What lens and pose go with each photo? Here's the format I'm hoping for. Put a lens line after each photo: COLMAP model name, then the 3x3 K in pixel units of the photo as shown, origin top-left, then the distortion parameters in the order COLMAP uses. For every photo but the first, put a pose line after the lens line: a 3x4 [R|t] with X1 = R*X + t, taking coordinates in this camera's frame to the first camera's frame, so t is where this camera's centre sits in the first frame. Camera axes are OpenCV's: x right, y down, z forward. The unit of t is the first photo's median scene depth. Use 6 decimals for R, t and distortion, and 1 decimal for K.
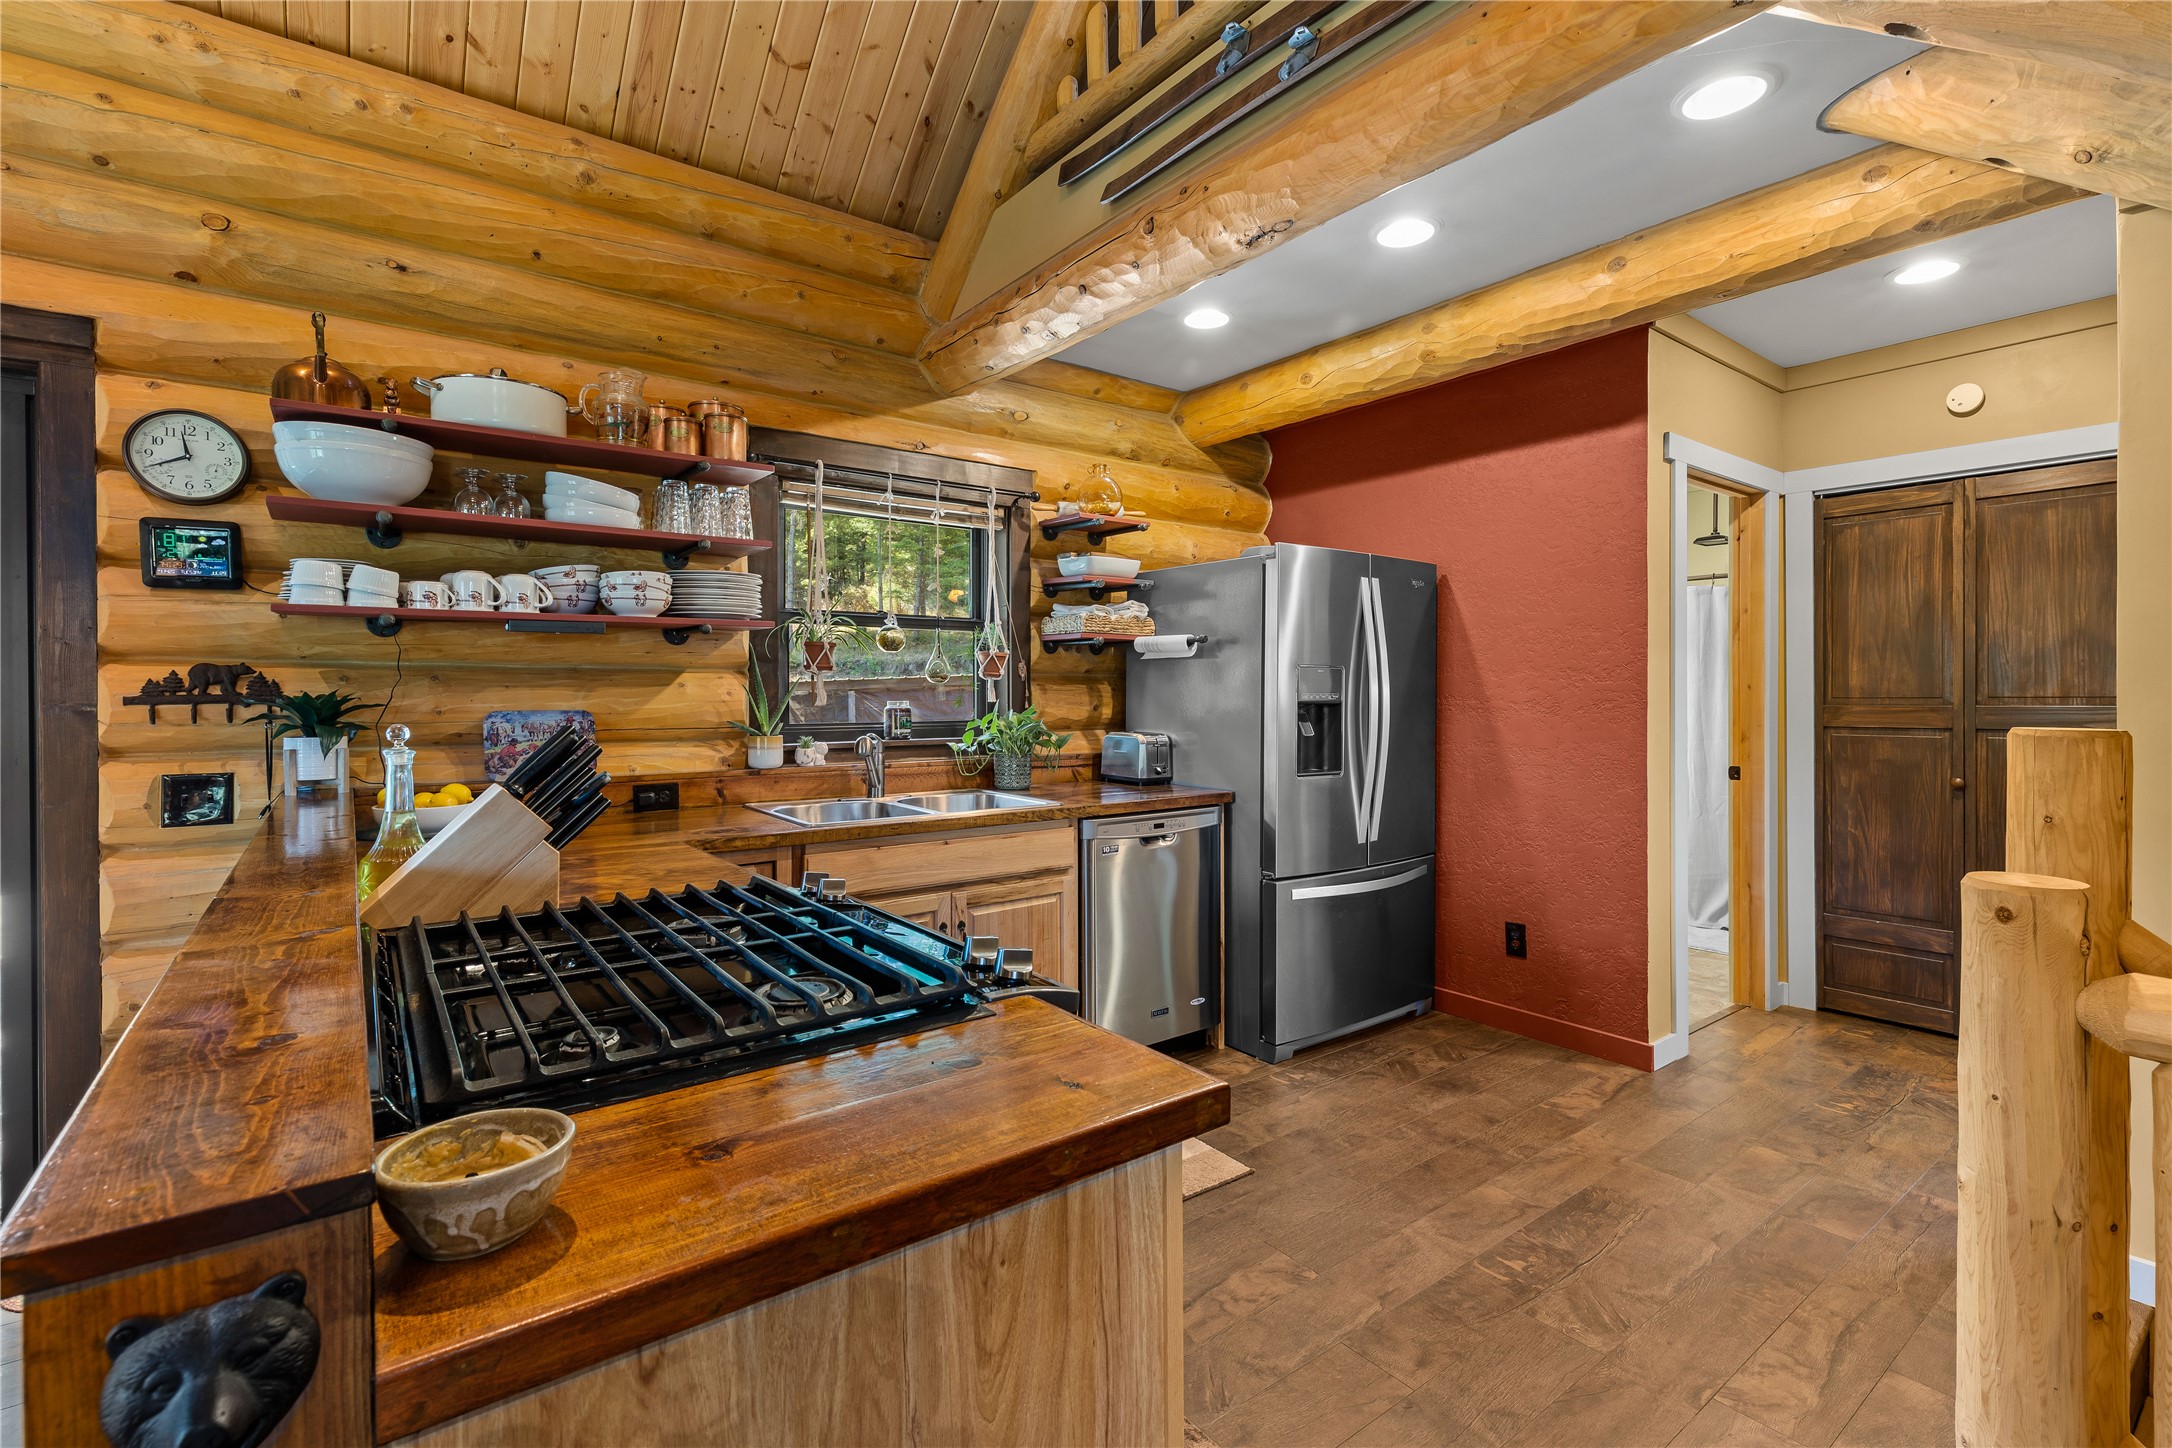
lens RADIAL K [[975.7, 0, 1090.1], [0, 975.7, 695.1], [0, 0, 1]] dist [0.010956, -0.000411]
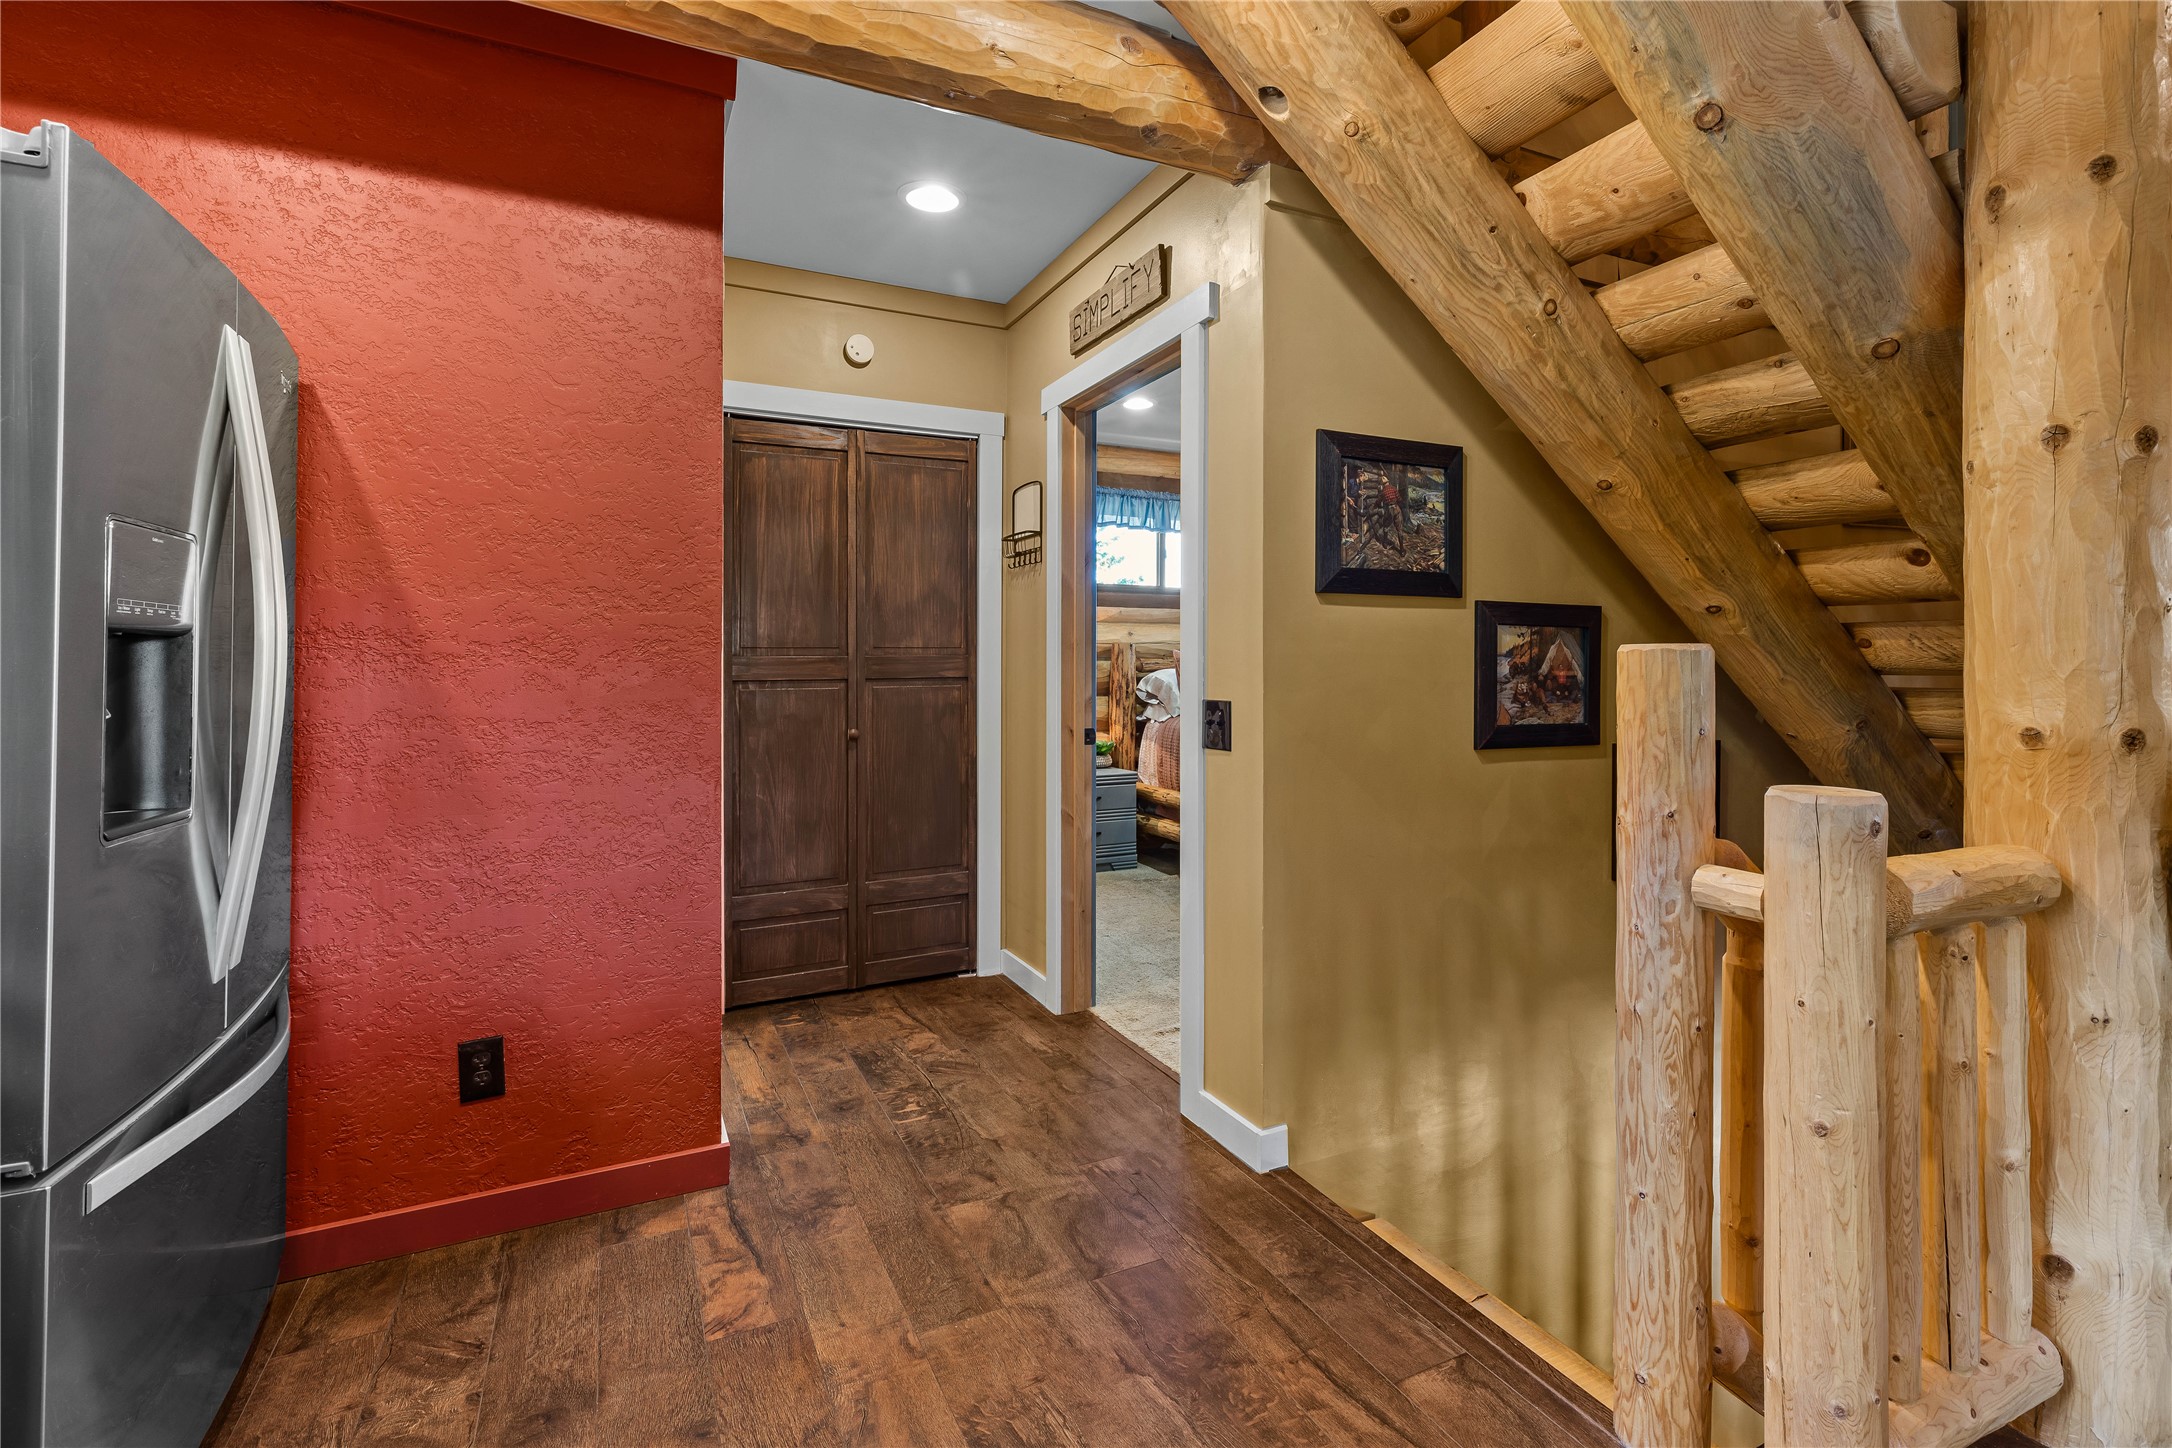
lens RADIAL K [[997.9, 0, 1095.0], [0, 997.9, 659.4], [0, 0, 1]] dist [0.001991, -0.000218]
pose [[0.186354, 0.007321, 0.982455, -0.064079], [0.003063, 0.999963, -0.008032, 0.023817], [-0.982478, 0.004506, 0.186325, 0.585060]]
